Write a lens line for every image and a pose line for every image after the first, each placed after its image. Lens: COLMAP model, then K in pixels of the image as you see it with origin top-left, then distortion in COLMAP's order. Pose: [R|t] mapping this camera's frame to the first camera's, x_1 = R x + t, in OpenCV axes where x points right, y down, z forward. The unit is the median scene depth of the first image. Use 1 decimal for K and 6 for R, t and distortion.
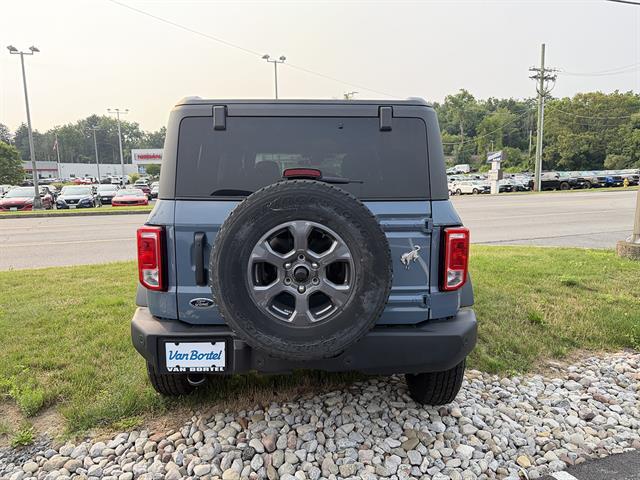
lens RADIAL K [[472.7, 0, 318.9], [0, 472.7, 243.7], [0, 0, 1]] dist [0.008101, -0.008934]
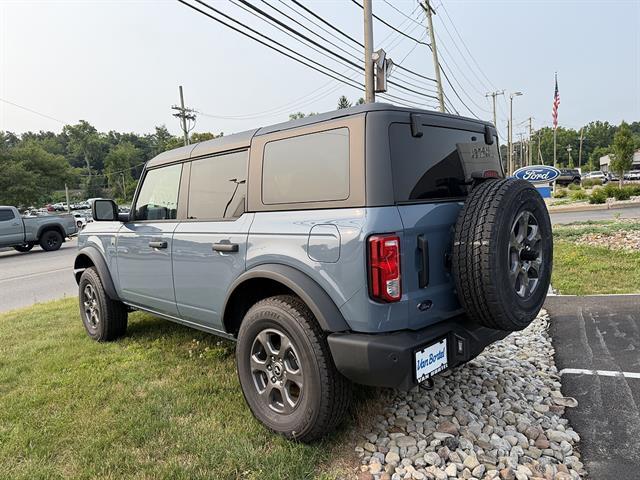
lens RADIAL K [[472.7, 0, 323.9], [0, 472.7, 234.4], [0, 0, 1]] dist [0.008101, -0.008934]
pose [[0.713872, -0.080741, 0.695606, -0.989939], [0.142112, 0.989365, -0.031005, -0.021664], [-0.685705, 0.120988, 0.717754, 0.370645]]
